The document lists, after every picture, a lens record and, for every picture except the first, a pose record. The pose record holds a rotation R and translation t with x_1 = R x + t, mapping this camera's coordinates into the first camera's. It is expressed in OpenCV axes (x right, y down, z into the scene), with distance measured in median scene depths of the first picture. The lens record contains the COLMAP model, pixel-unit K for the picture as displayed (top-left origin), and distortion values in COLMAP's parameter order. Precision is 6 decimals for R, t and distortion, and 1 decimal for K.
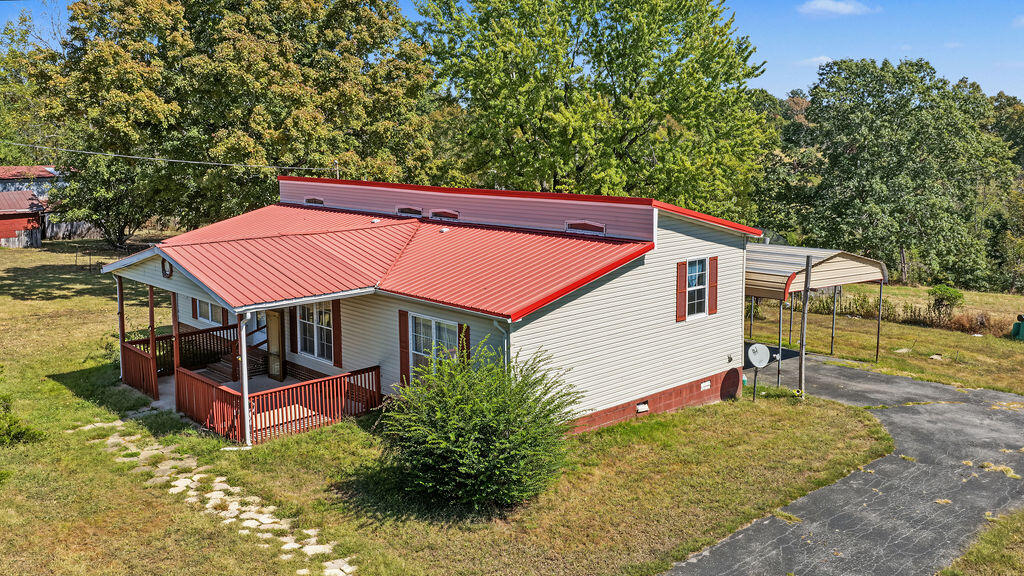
lens RADIAL K [[864.7, 0, 512.0], [0, 864.7, 288.0], [0, 0, 1]] dist [-0.002363, -0.002315]
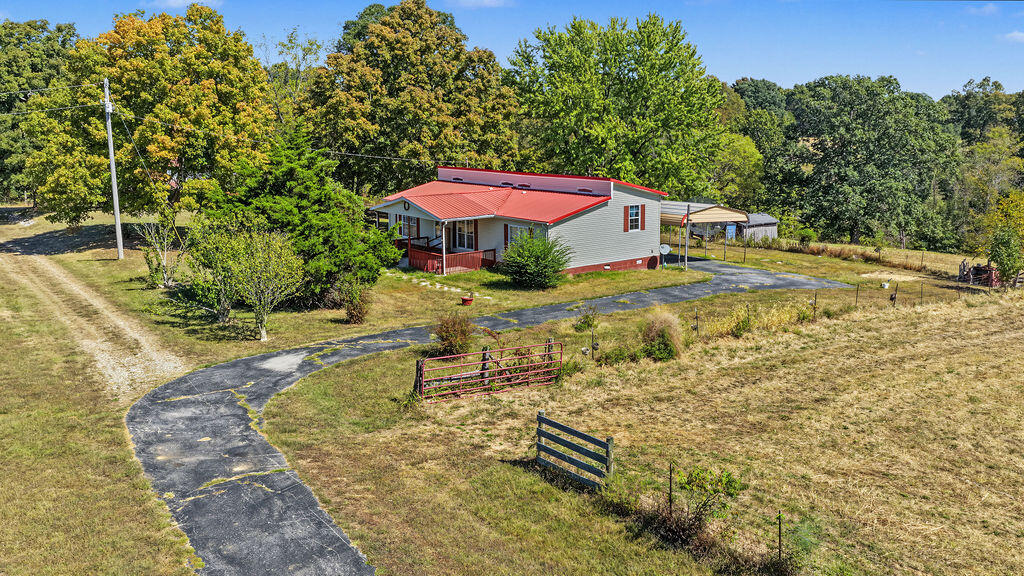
lens RADIAL K [[882.8, 0, 539.1], [0, 882.8, 242.5], [0, 0, 1]] dist [-0.002890, 0.002608]
pose [[0.998003, 0.011874, -0.062036, 0.066127], [-0.014015, 0.999317, -0.034187, 0.089938], [0.061588, 0.034988, 0.997488, -0.806101]]
